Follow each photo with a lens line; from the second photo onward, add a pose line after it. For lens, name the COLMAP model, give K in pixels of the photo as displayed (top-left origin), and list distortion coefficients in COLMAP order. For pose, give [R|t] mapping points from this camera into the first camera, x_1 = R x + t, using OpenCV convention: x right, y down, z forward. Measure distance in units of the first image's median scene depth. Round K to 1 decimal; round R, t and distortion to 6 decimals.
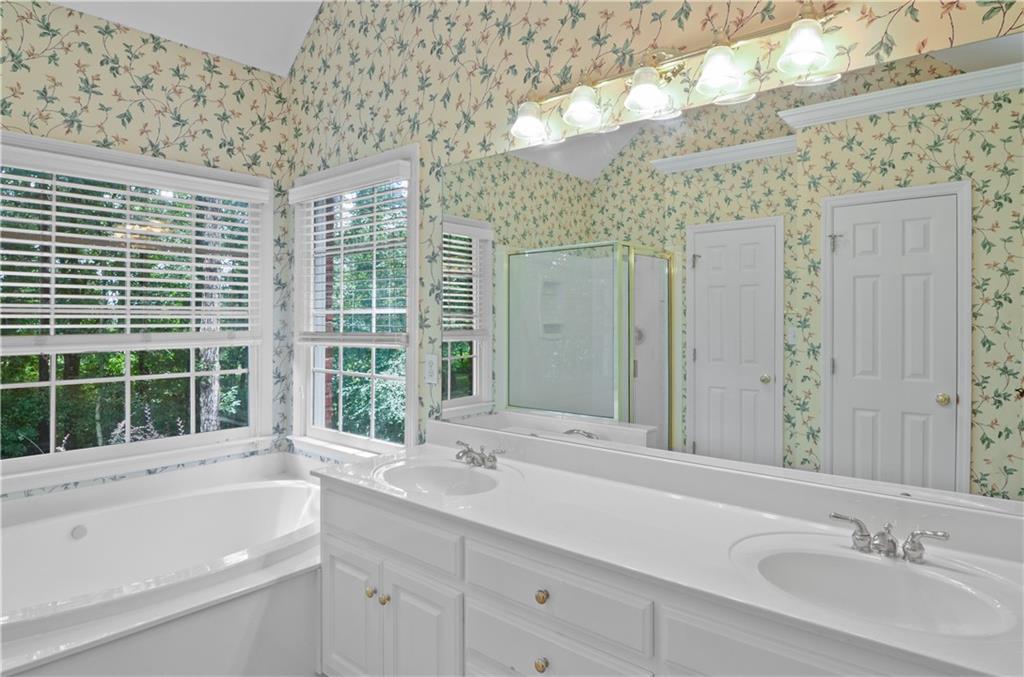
lens RADIAL K [[587.7, 0, 532.8], [0, 587.7, 321.4], [0, 0, 1]] dist [-0.017078, -0.008997]
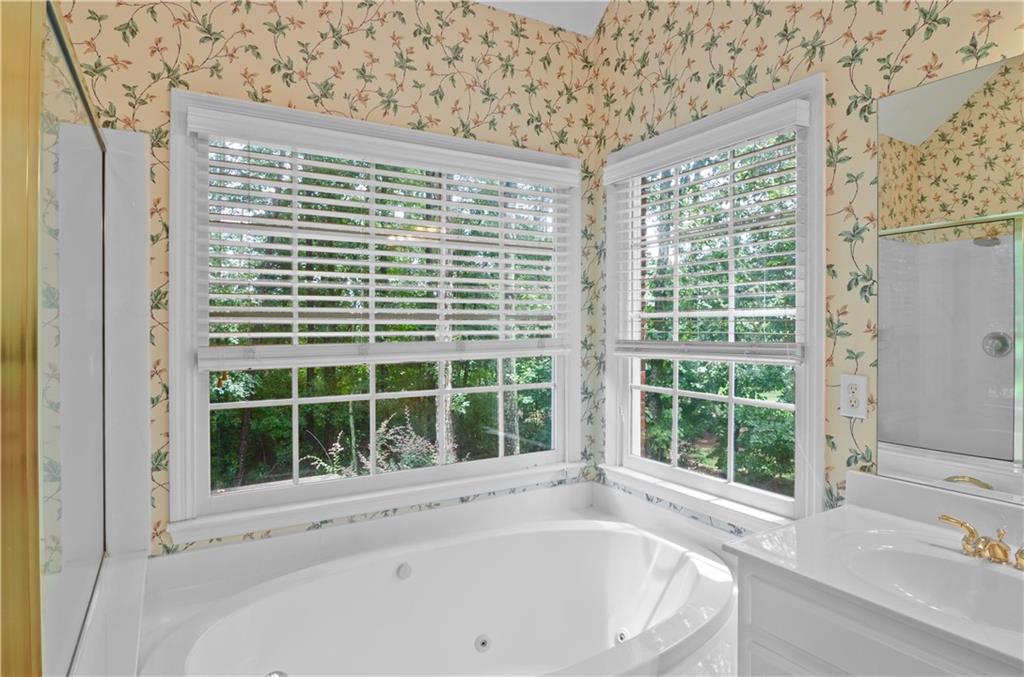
lens RADIAL K [[587.7, 0, 524.4], [0, 587.7, 330.6], [0, 0, 1]] dist [-0.017078, -0.008997]
pose [[0.941141, -0.000377, -0.338013, -0.250300], [0.003130, 0.999966, 0.007598, -0.001899], [0.337998, -0.008209, 0.941111, 0.186245]]
